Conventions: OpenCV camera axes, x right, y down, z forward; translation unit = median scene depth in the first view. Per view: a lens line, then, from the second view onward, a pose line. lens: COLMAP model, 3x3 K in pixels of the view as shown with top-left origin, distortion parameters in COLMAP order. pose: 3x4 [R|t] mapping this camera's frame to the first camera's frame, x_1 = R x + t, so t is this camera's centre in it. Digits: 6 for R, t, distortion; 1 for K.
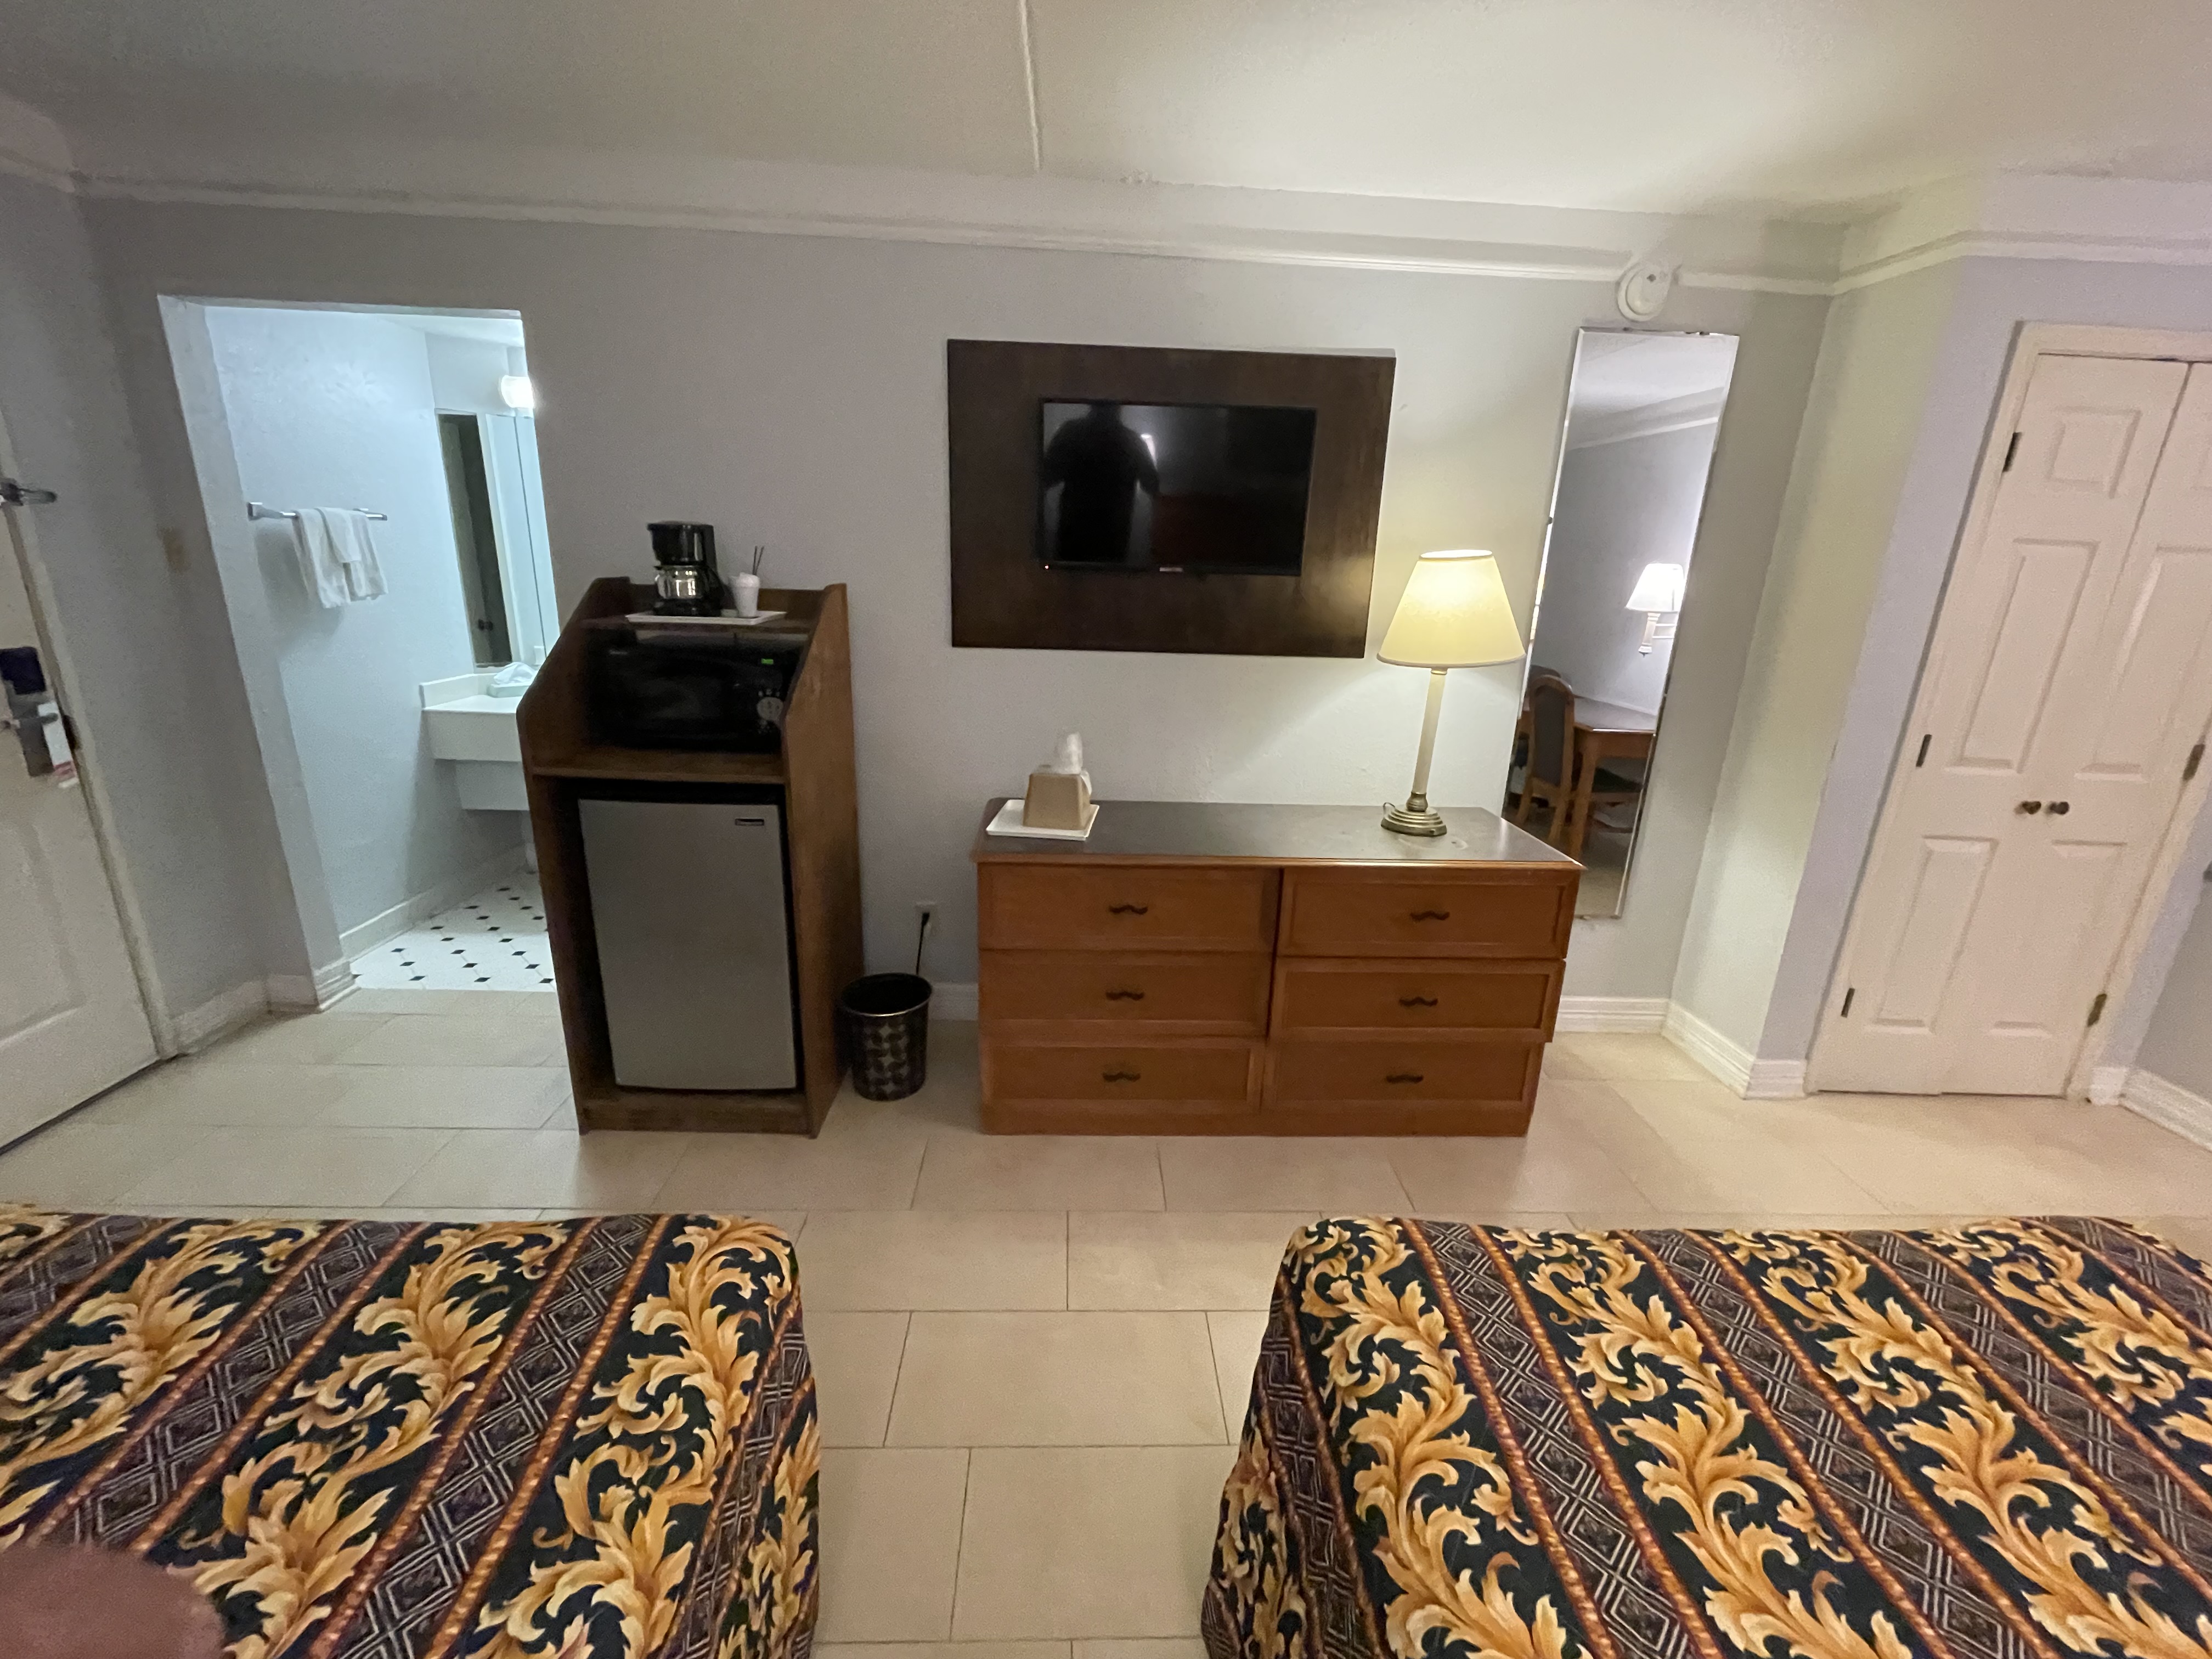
lens RADIAL K [[920.5, 0, 1107.9], [0, 920.5, 814.6], [0, 0, 1]] dist [0.002949, -0.001362]
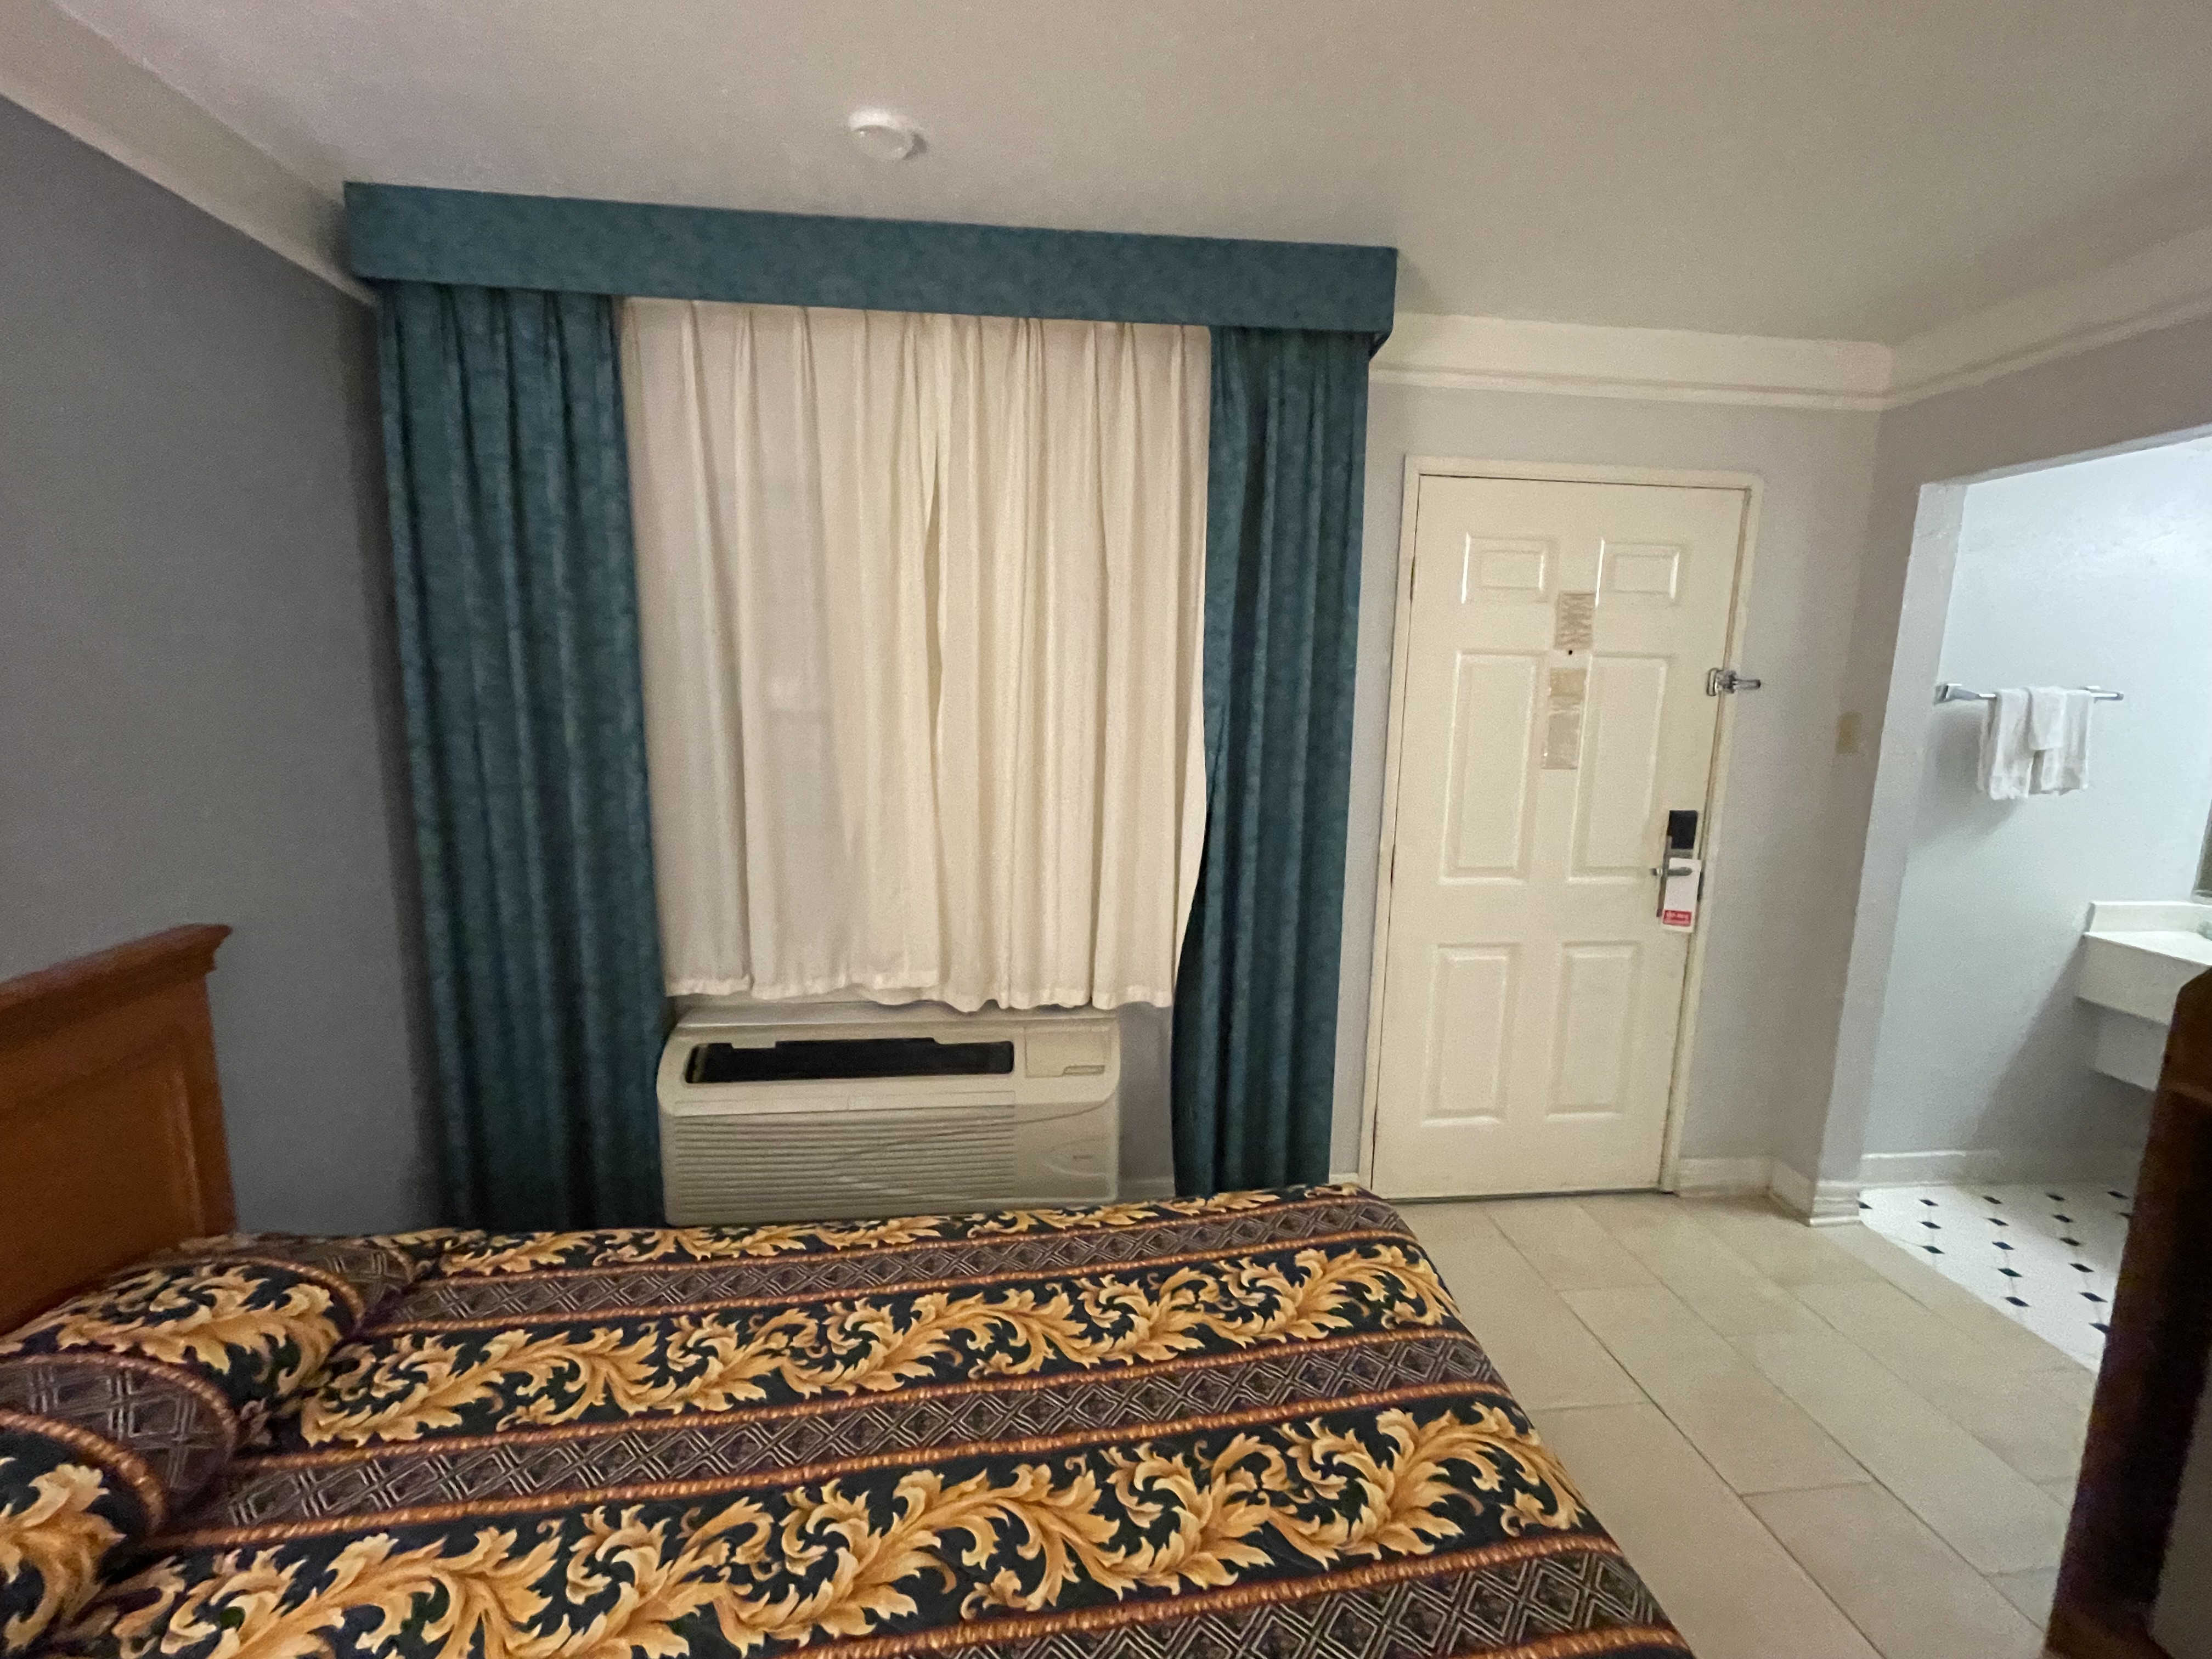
lens RADIAL K [[920.5, 0, 1115.5], [0, 920.5, 830.1], [0, 0, 1]] dist [0.002949, -0.001362]
pose [[0.075473, 0.125719, -0.989191, -0.063738], [-0.291386, 0.951501, 0.098697, -0.051072], [0.953624, 0.280787, 0.108446, 0.156735]]
